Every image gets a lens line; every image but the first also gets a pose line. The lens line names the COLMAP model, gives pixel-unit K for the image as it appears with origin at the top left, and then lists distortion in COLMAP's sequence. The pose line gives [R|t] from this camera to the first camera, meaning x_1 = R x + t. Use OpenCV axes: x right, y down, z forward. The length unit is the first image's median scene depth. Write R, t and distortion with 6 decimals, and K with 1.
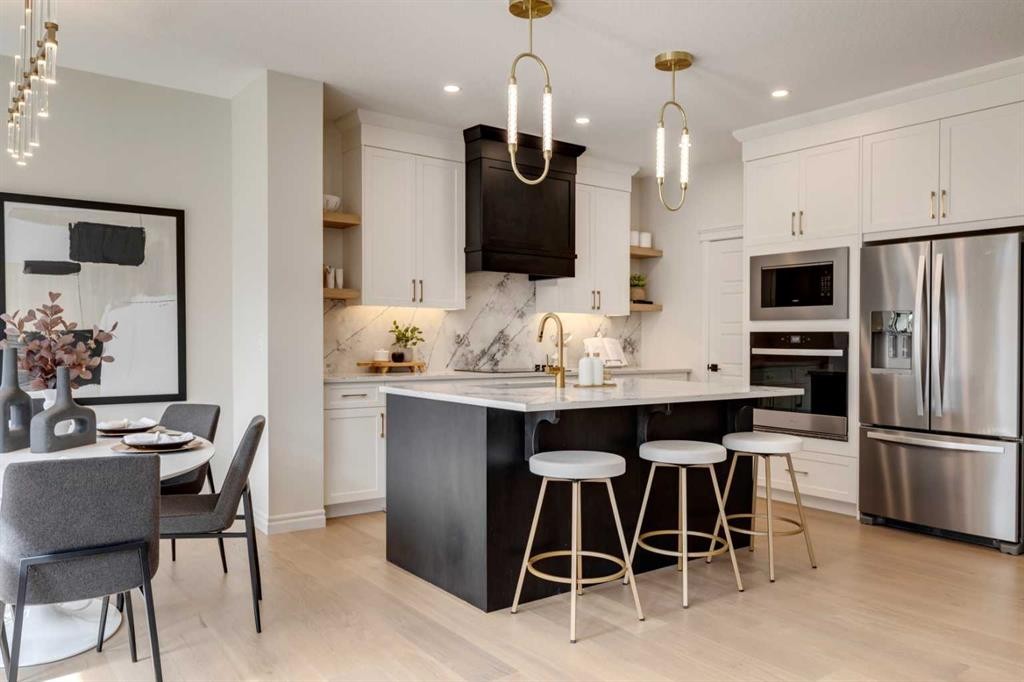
lens RADIAL K [[754.7, 0, 519.6], [0, 754.7, 336.6], [0, 0, 1]] dist [0.010392, 0.000785]
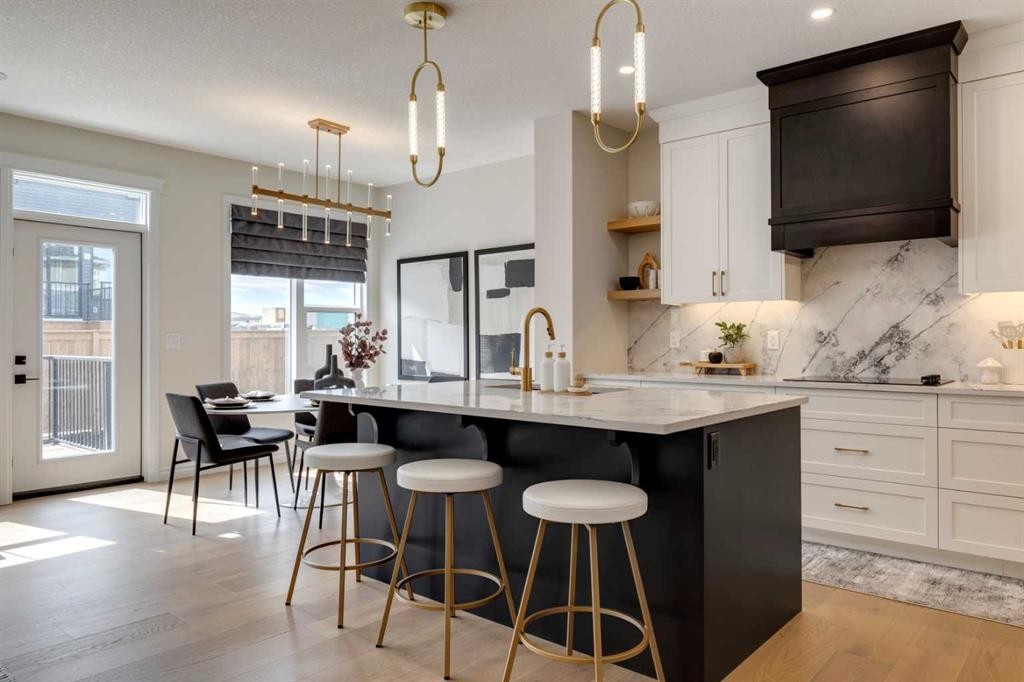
lens RADIAL K [[698.5, 0, 517.3], [0, 698.5, 336.0], [0, 0, 1]] dist [0.001993, 0.002532]
pose [[0.221273, -0.013422, -0.975120, 0.703105], [0.005726, 0.999906, -0.012463, 0.011849], [0.975195, -0.002826, 0.221329, 0.667690]]
